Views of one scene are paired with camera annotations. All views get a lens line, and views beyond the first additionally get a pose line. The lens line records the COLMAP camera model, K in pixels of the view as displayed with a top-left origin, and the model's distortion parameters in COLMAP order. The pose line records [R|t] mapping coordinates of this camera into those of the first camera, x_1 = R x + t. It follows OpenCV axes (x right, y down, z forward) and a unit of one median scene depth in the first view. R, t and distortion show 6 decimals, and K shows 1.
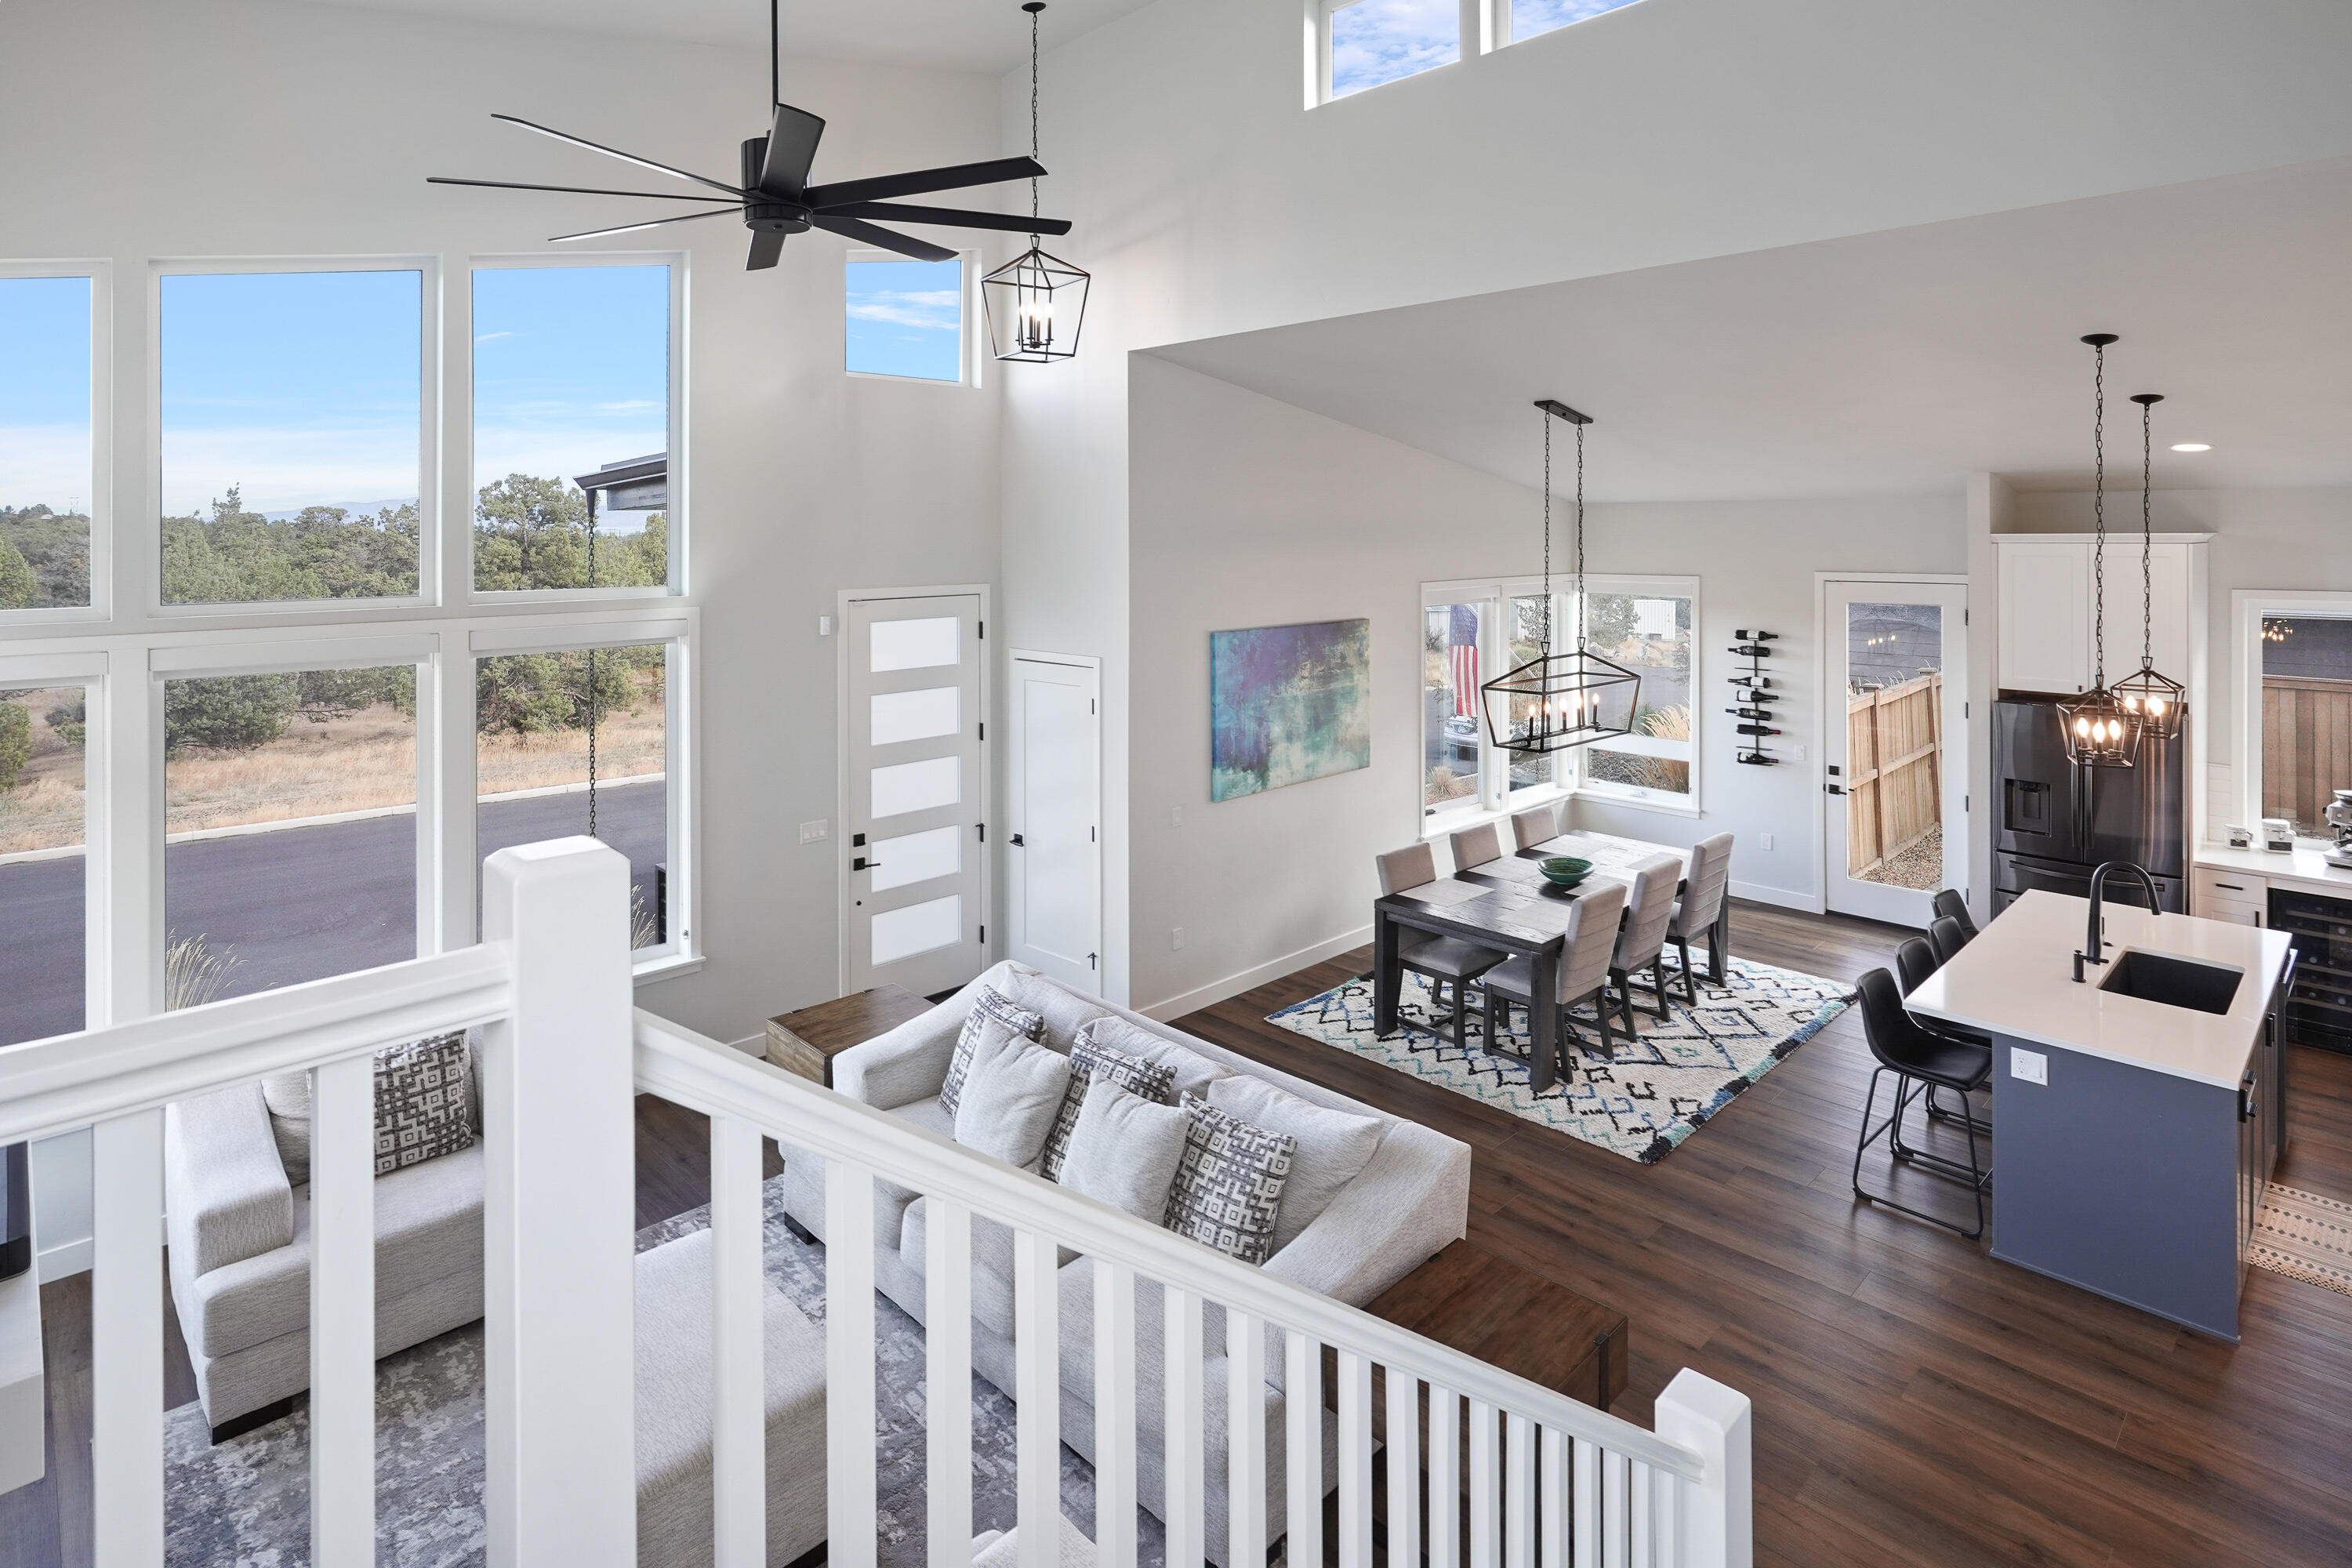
lens RADIAL K [[1234.6, 0, 1194.1], [0, 1234.6, 529.5], [0, 0, 1]] dist [0.000984, 0.000792]
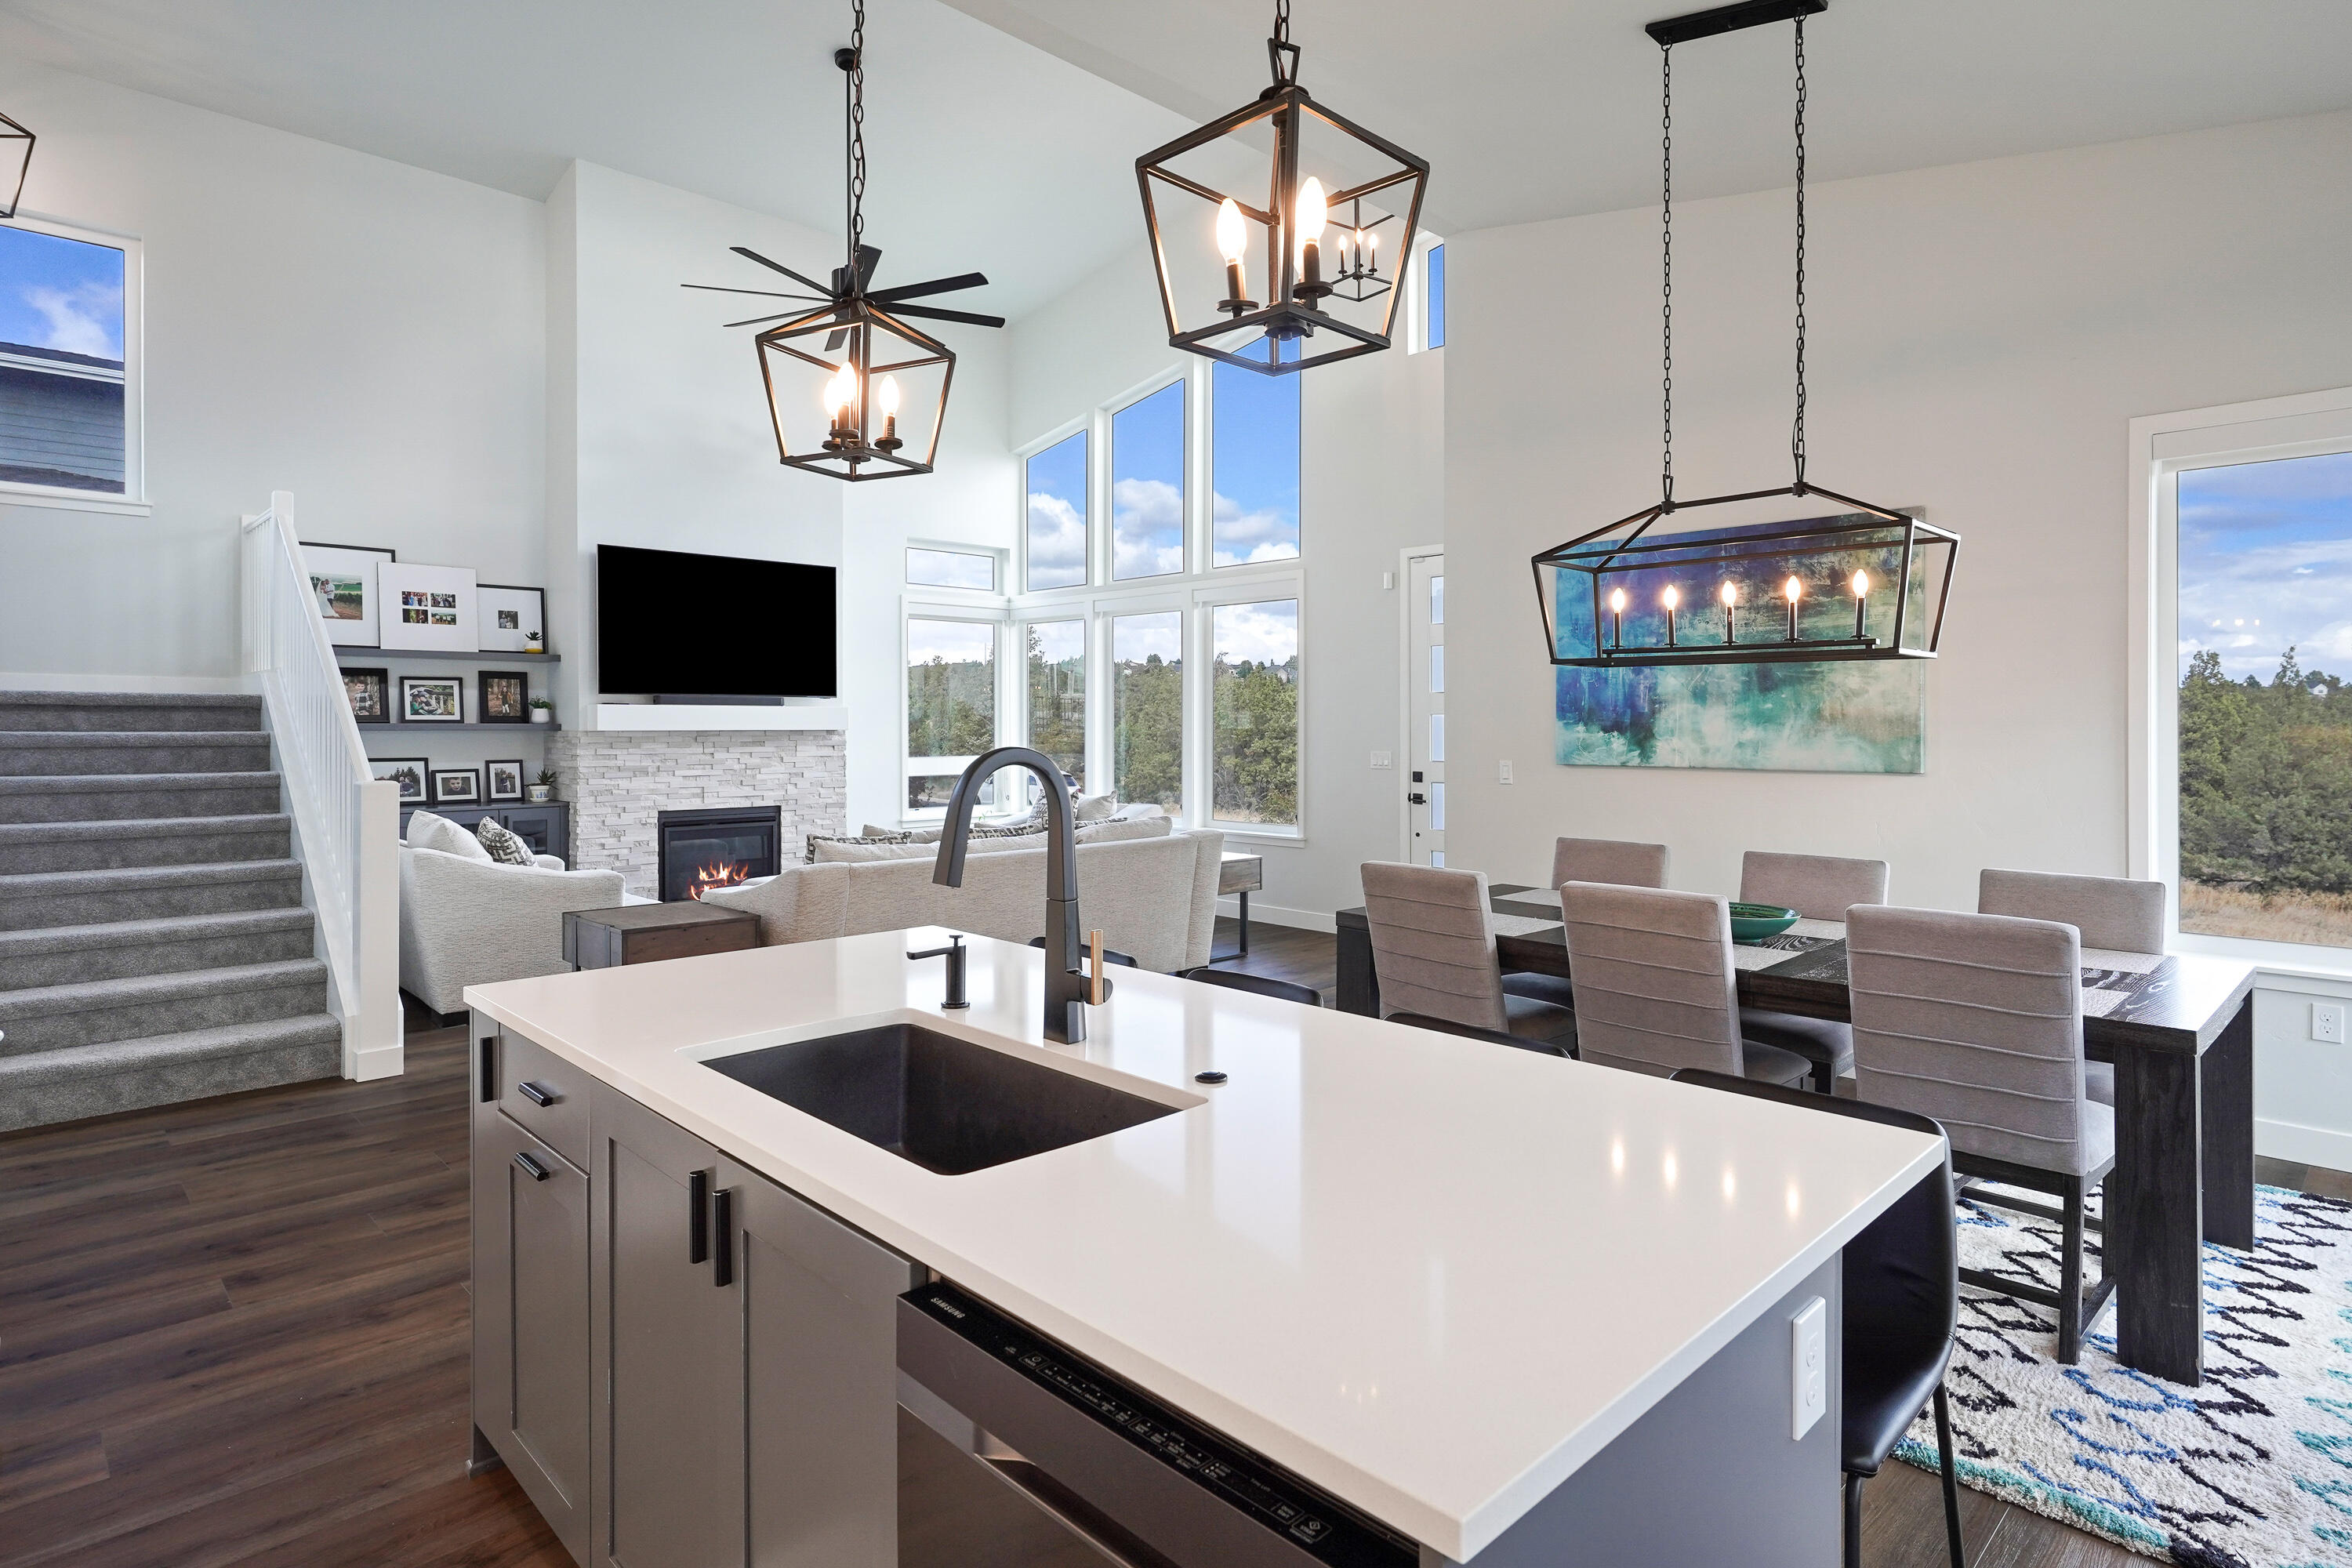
lens RADIAL K [[1259.9, 0, 1174.1], [0, 1259.9, 720.9], [0, 0, 1]] dist [-0.004829, -0.000952]
pose [[-0.014713, 0.002029, -0.999890, 0.805411], [-0.000219, 0.999998, 0.002033, 0.190011], [0.999892, 0.000249, -0.014713, 0.762668]]
